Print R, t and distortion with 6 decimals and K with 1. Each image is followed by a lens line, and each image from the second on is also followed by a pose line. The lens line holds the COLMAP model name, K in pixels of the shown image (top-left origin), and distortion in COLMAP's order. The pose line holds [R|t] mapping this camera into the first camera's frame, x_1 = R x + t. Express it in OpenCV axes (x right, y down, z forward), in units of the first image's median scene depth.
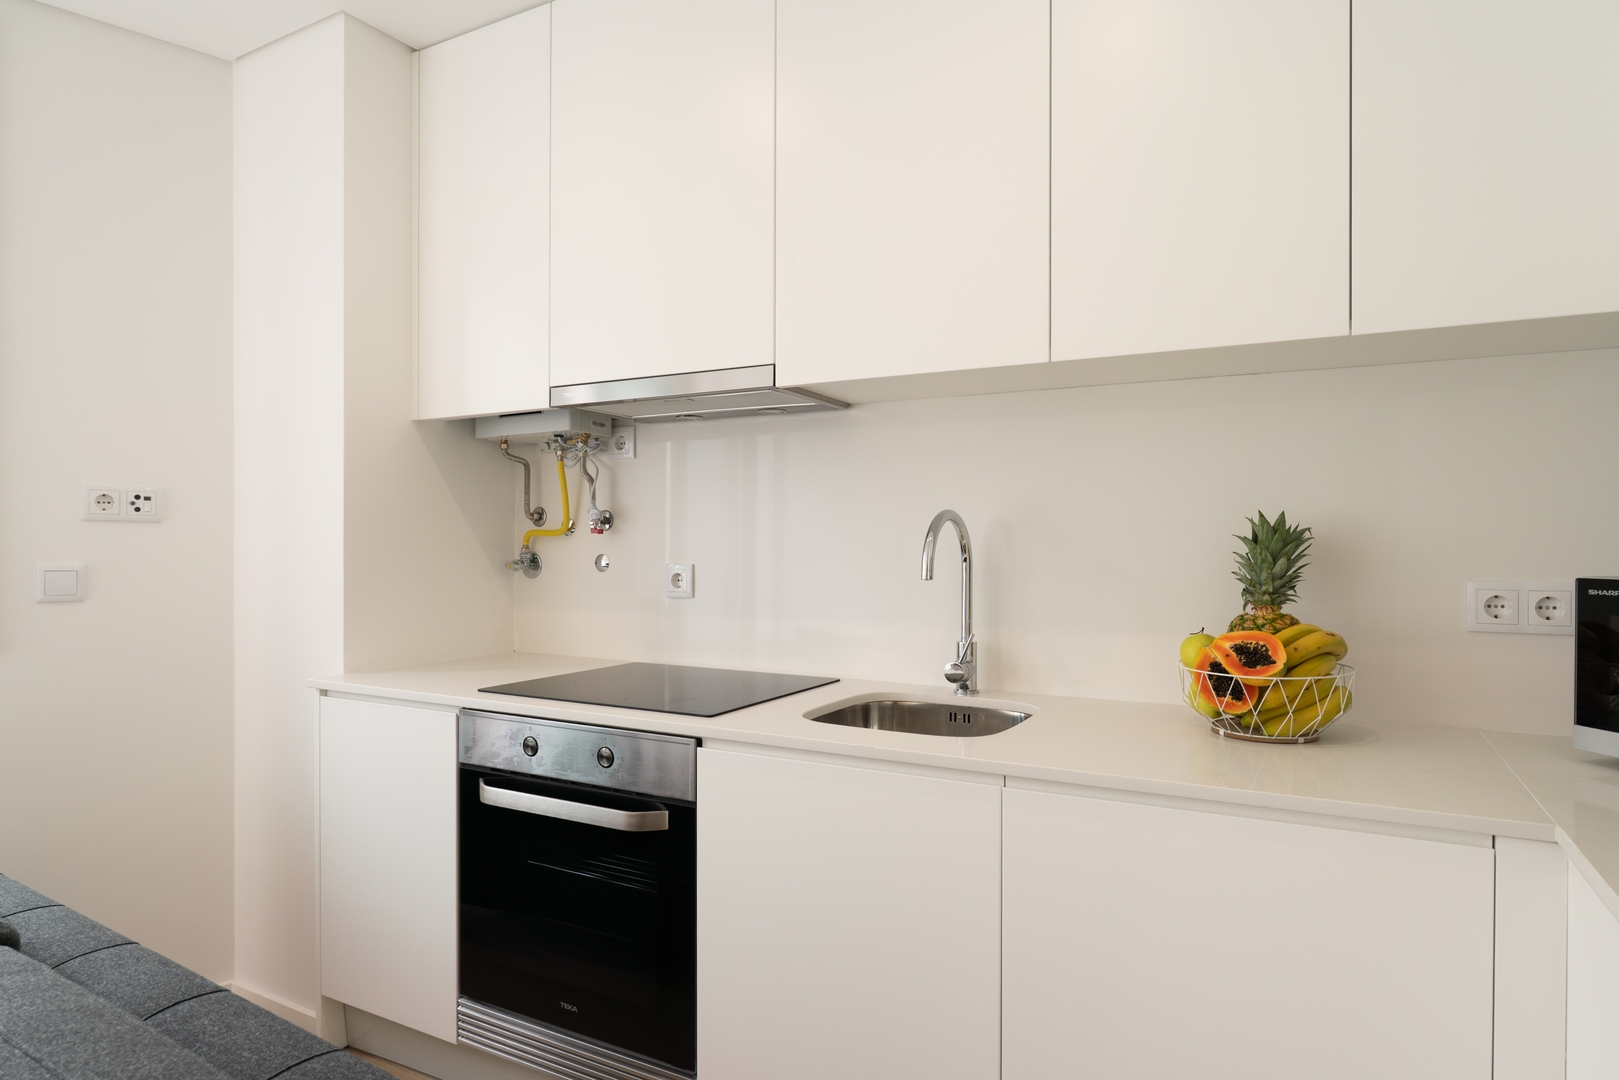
lens RADIAL K [[928.0, 0, 843.6], [0, 928.0, 548.9], [0, 0, 1]] dist [0.001797, 0.000362]
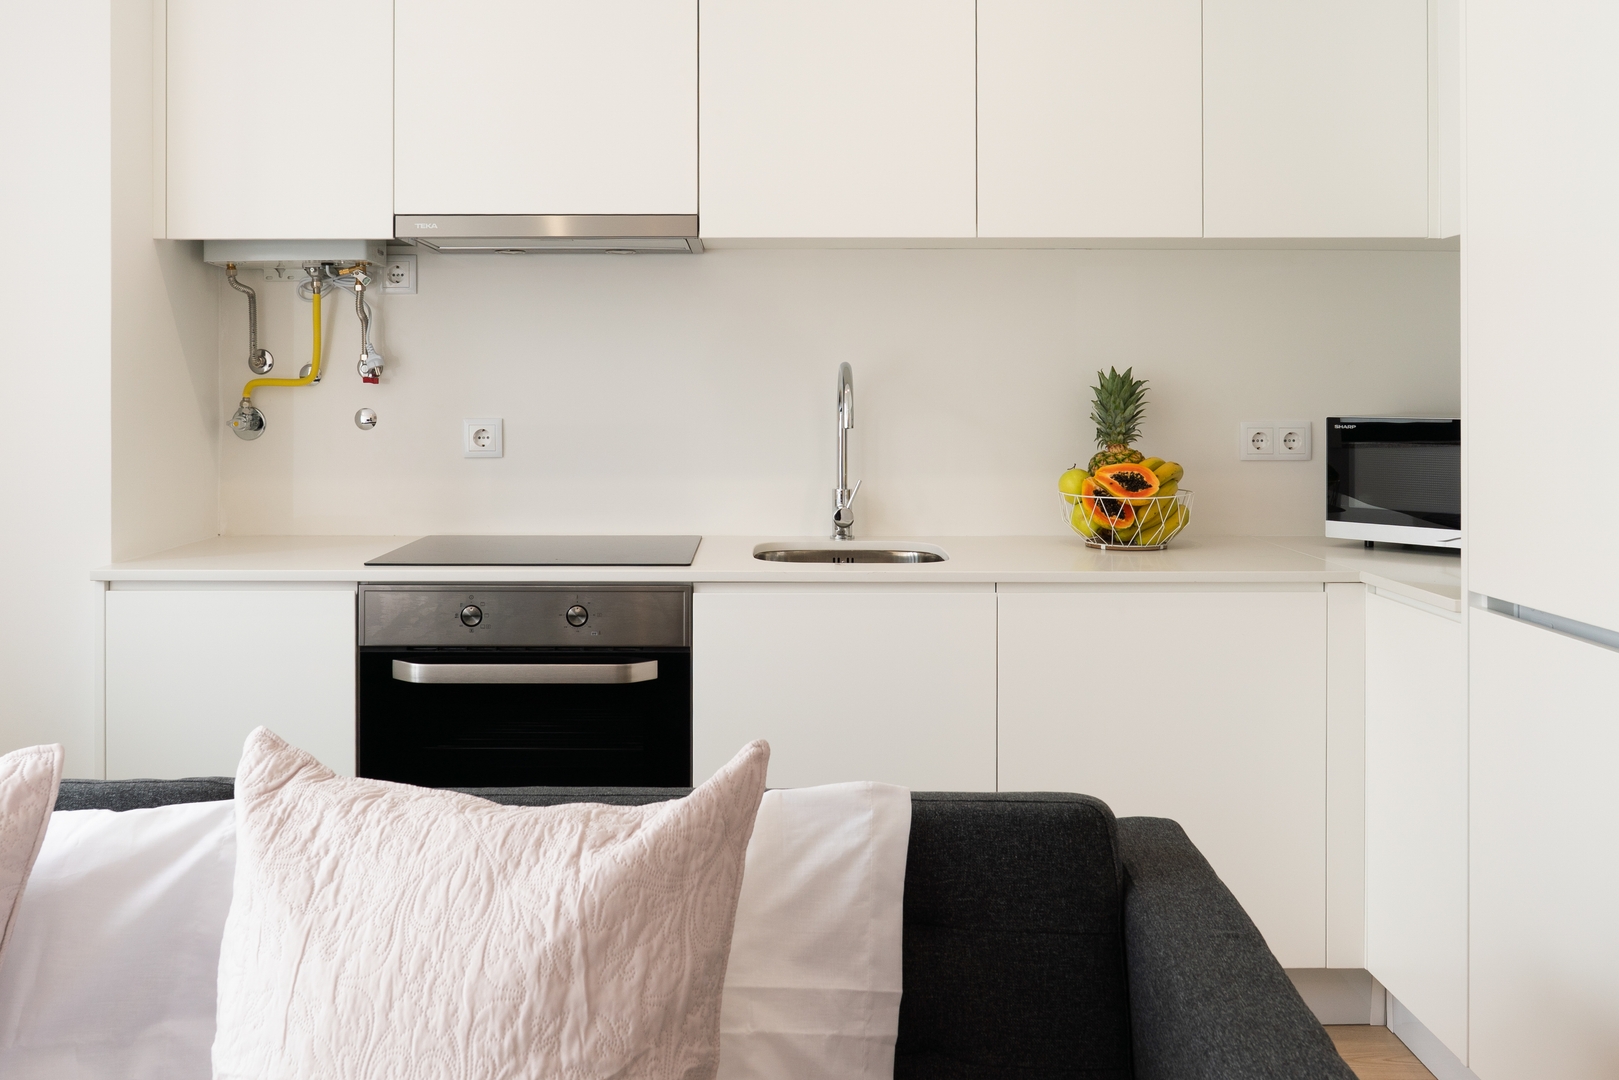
lens RADIAL K [[1424.9, 0, 788.8], [0, 1424.9, 386.1], [0, 0, 1]] dist [-0.006597, 0.000778]
pose [[0.880851, -0.001722, 0.473391, -0.723533], [0.005783, 0.999958, -0.007124, -0.003846], [-0.473358, 0.009013, 0.880824, -0.396949]]
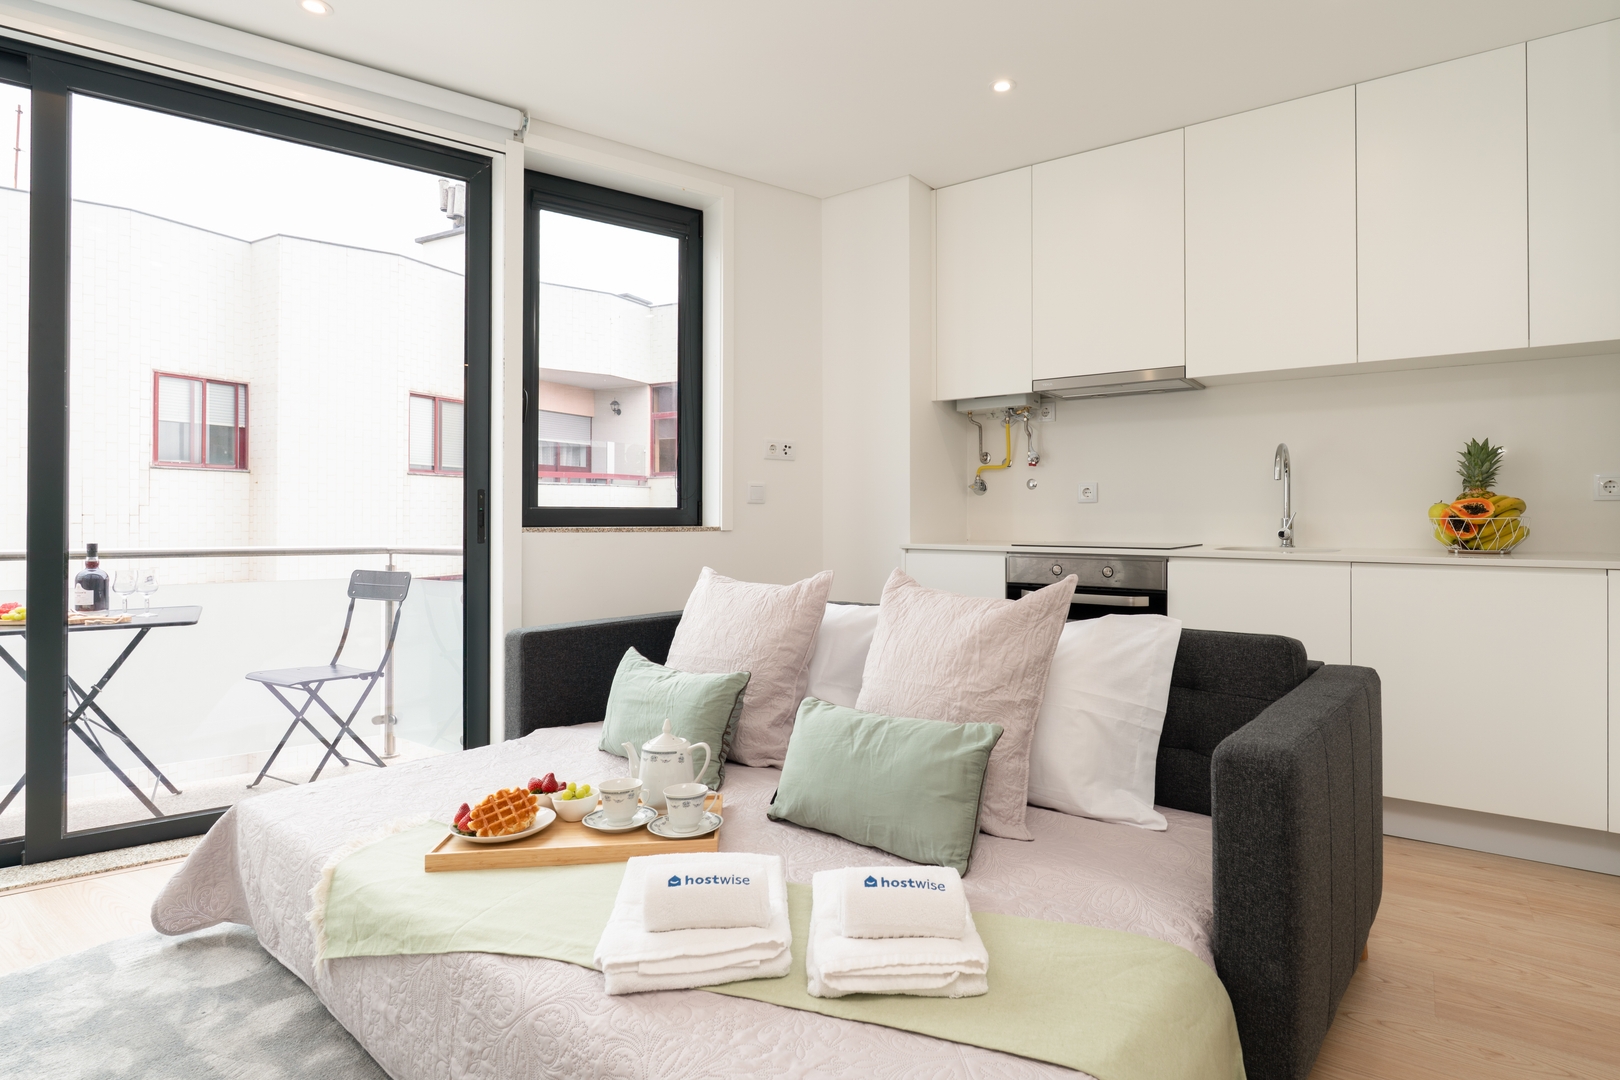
lens RADIAL K [[842.9, 0, 878.7], [0, 842.9, 513.0], [0, 0, 1]] dist [-0.001842, 0.000843]
pose [[0.994058, -0.003356, -0.108797, -0.506688], [0.002193, 0.999939, -0.010813, 0.113381], [0.108826, 0.010510, 0.994005, -0.743113]]
